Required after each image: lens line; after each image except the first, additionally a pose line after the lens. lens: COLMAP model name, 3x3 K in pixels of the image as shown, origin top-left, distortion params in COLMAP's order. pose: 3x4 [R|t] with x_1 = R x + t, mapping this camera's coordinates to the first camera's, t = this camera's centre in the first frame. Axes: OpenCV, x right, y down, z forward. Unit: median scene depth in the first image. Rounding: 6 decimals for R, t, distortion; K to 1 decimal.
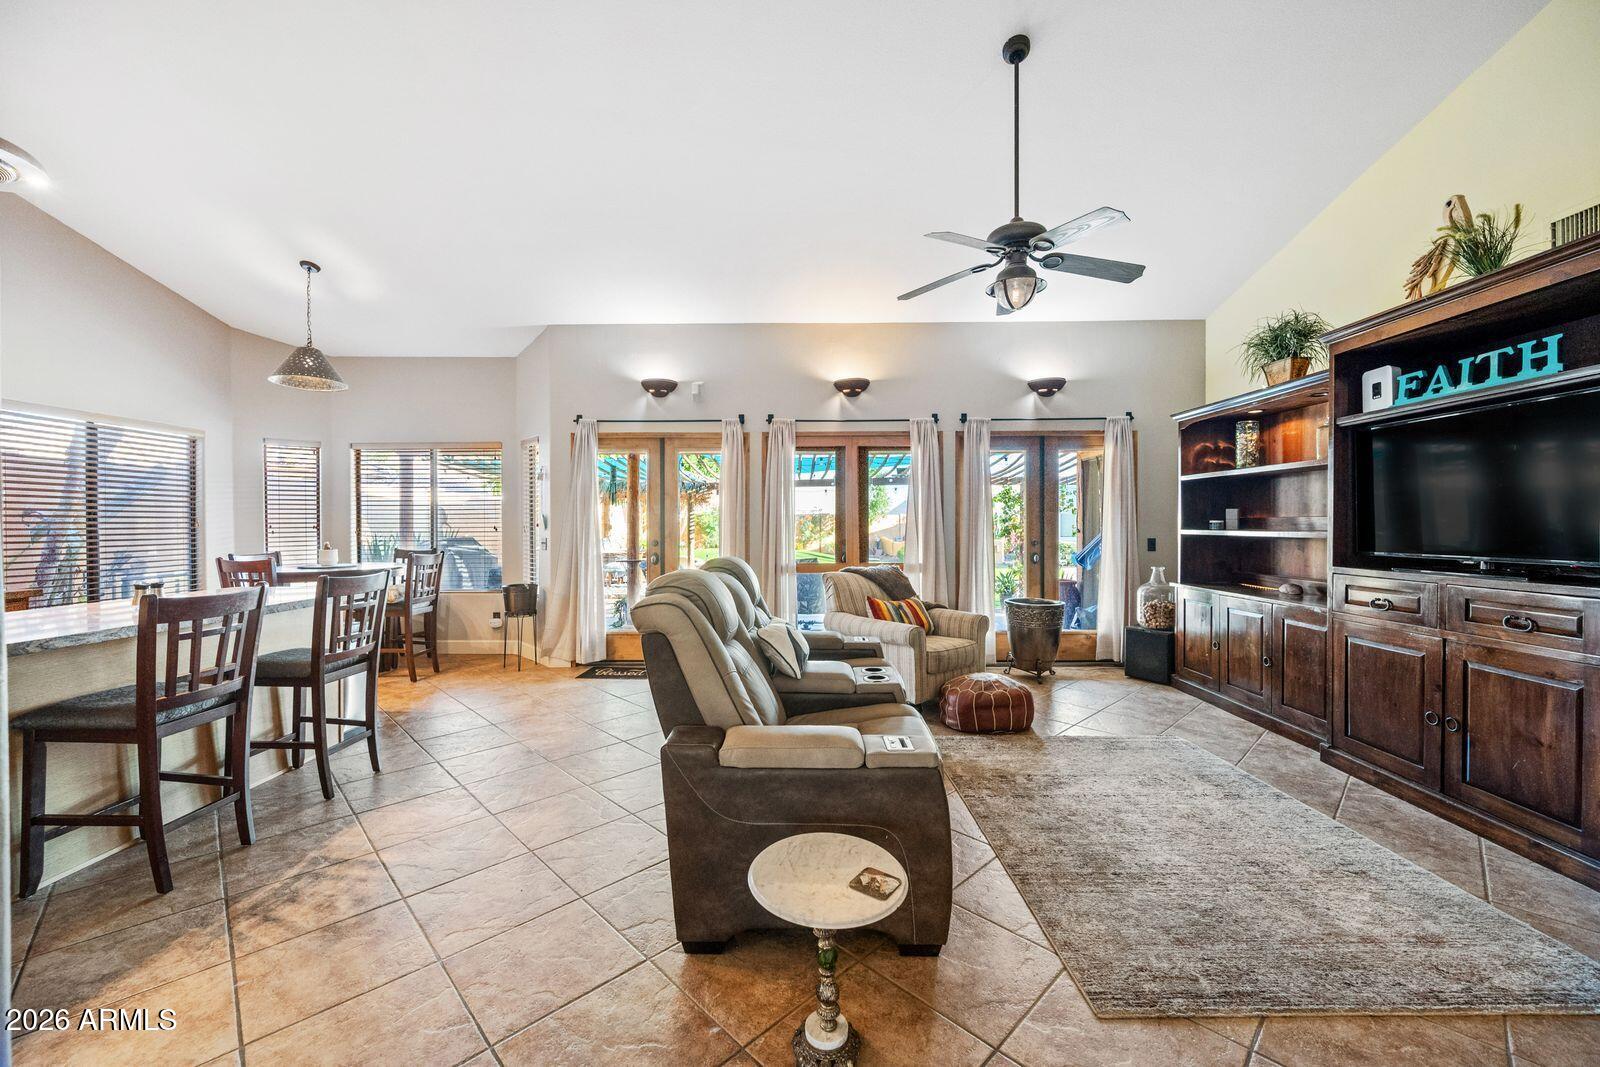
lens RADIAL K [[631.4, 0, 801.2], [0, 631.4, 528.7], [0, 0, 1]] dist [-0.002577, 0.000833]
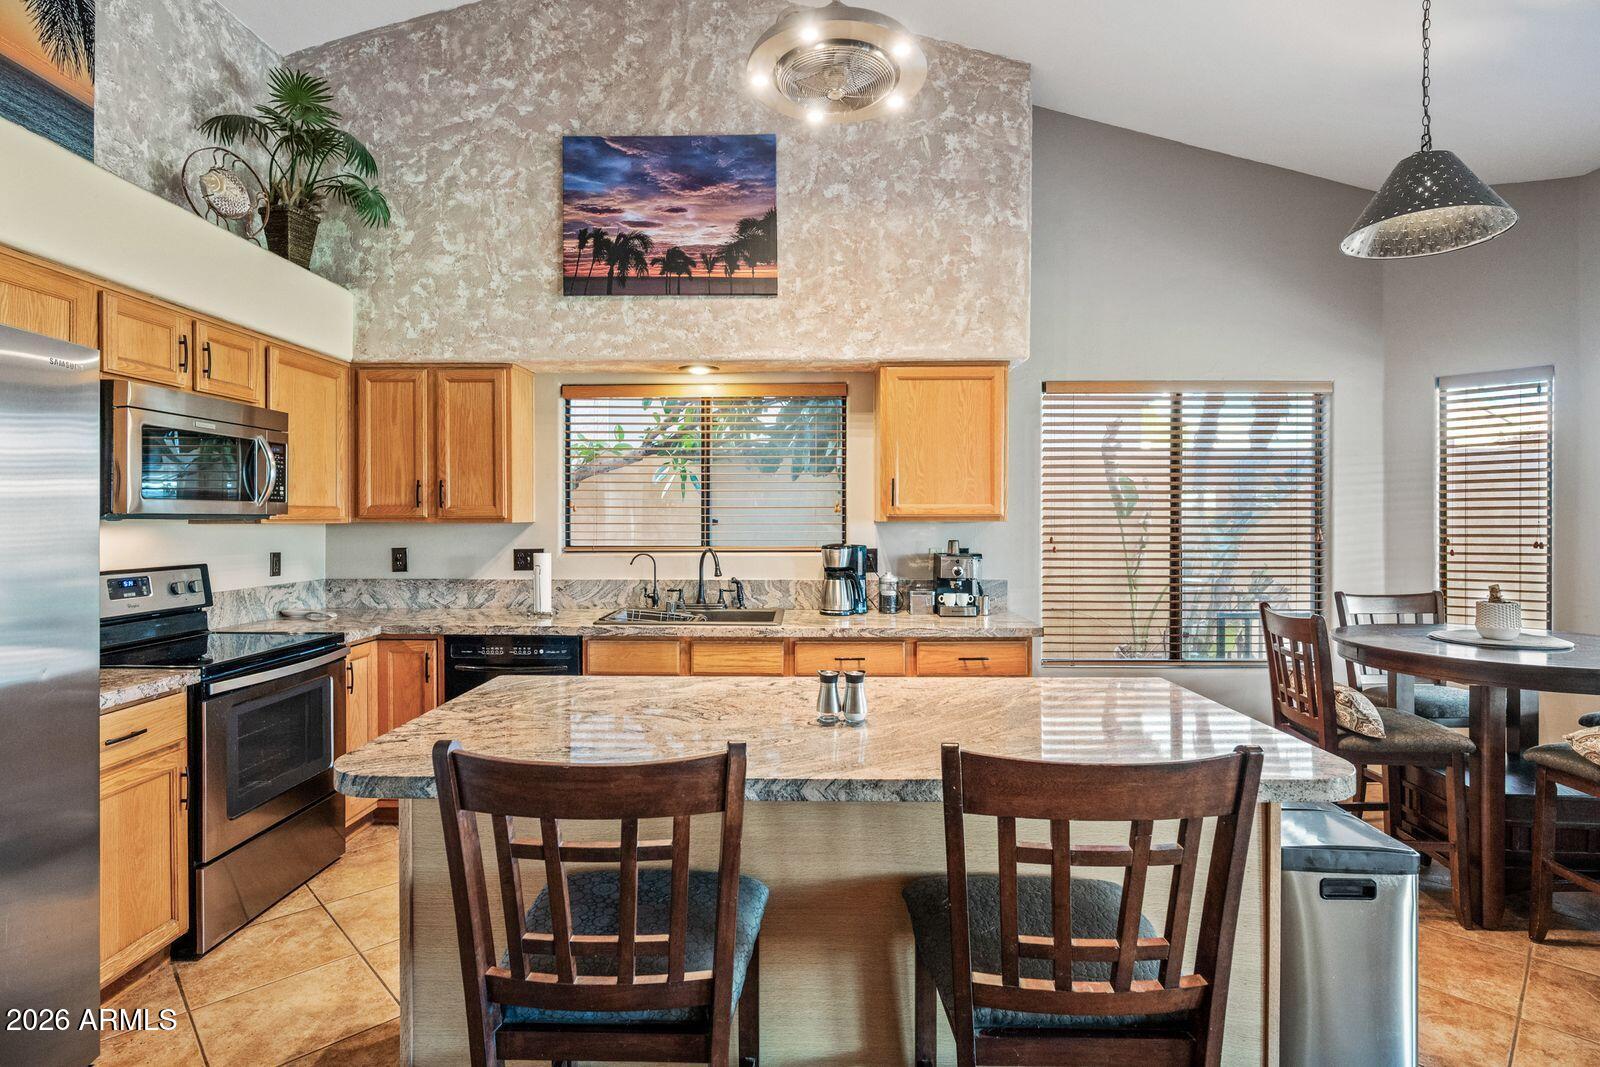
lens RADIAL K [[804.5, 0, 801.2], [0, 804.5, 521.2], [0, 0, 1]] dist [0.000024, -0.000528]
pose [[0.004454, 0.004604, -0.999979, -0.246765], [-0.008005, 0.999958, 0.004568, -0.029074], [0.999958, 0.007984, 0.004491, 0.660006]]
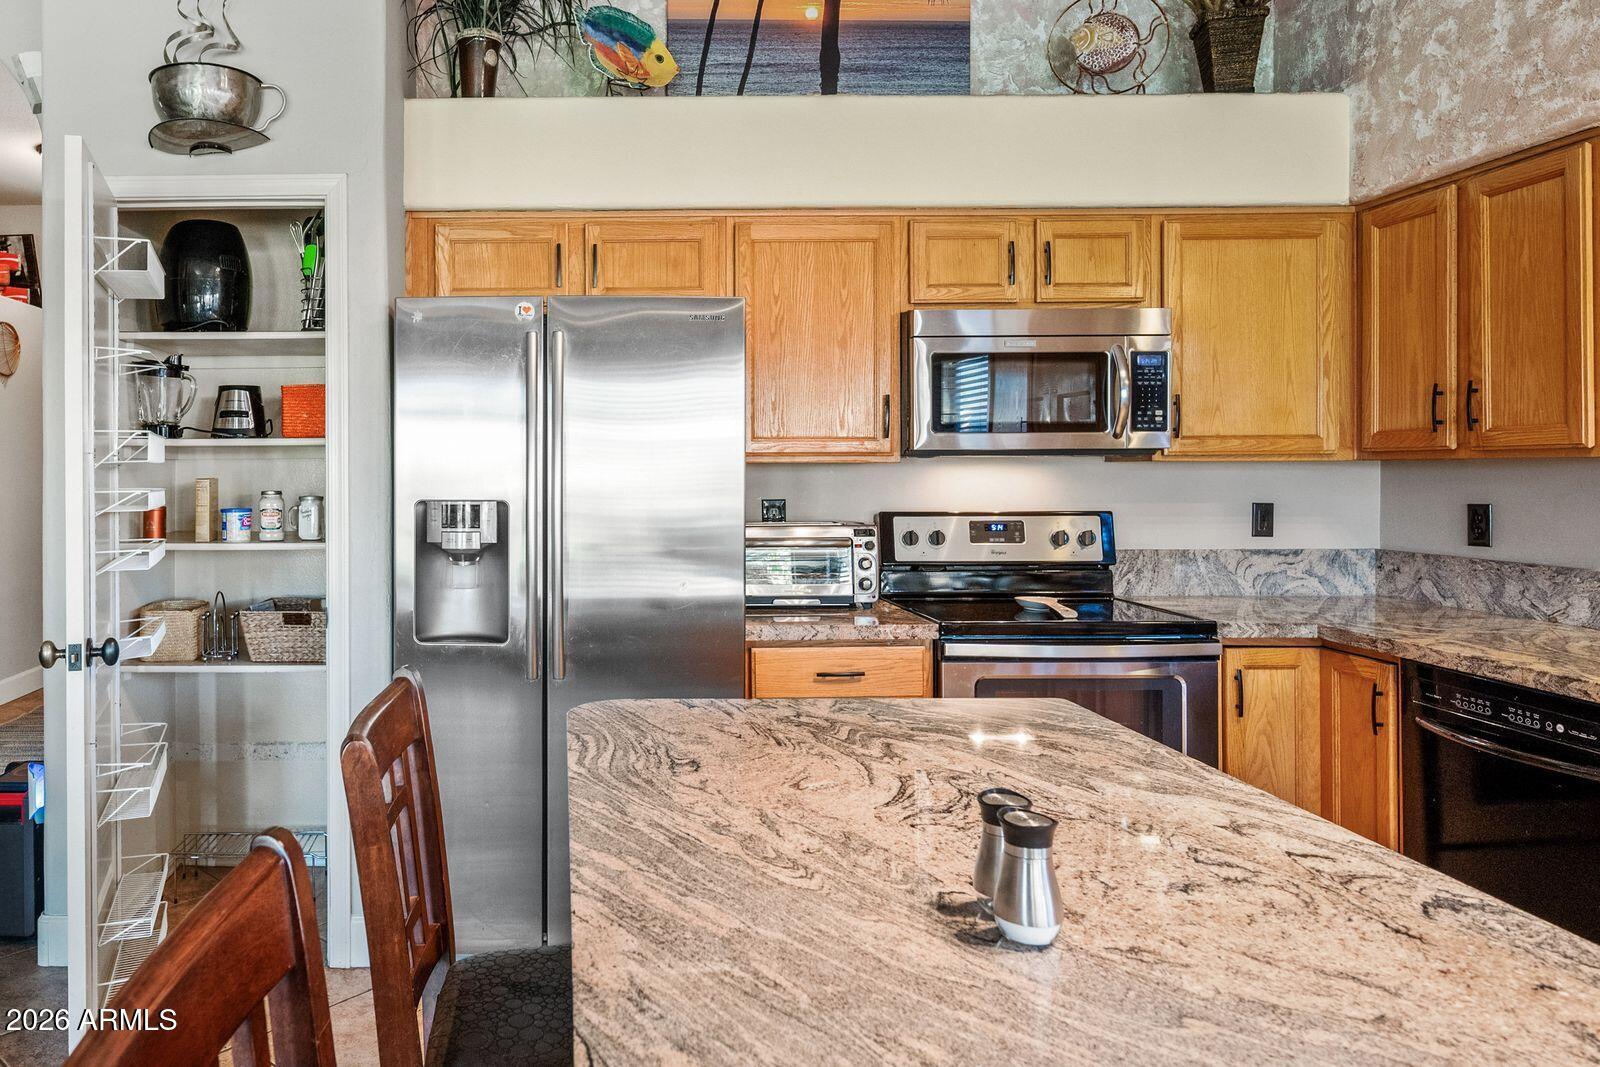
lens RADIAL K [[1085.3, 0, 554.9], [0, 1085.3, 470.9], [0, 0, 1]] dist [-0.002142, 0.001322]
pose [[-0.999963, 0.005144, -0.006833, -0.603956], [0.005079, 0.999941, 0.009585, -0.021144], [0.006882, 0.009550, -0.999931, 0.935560]]
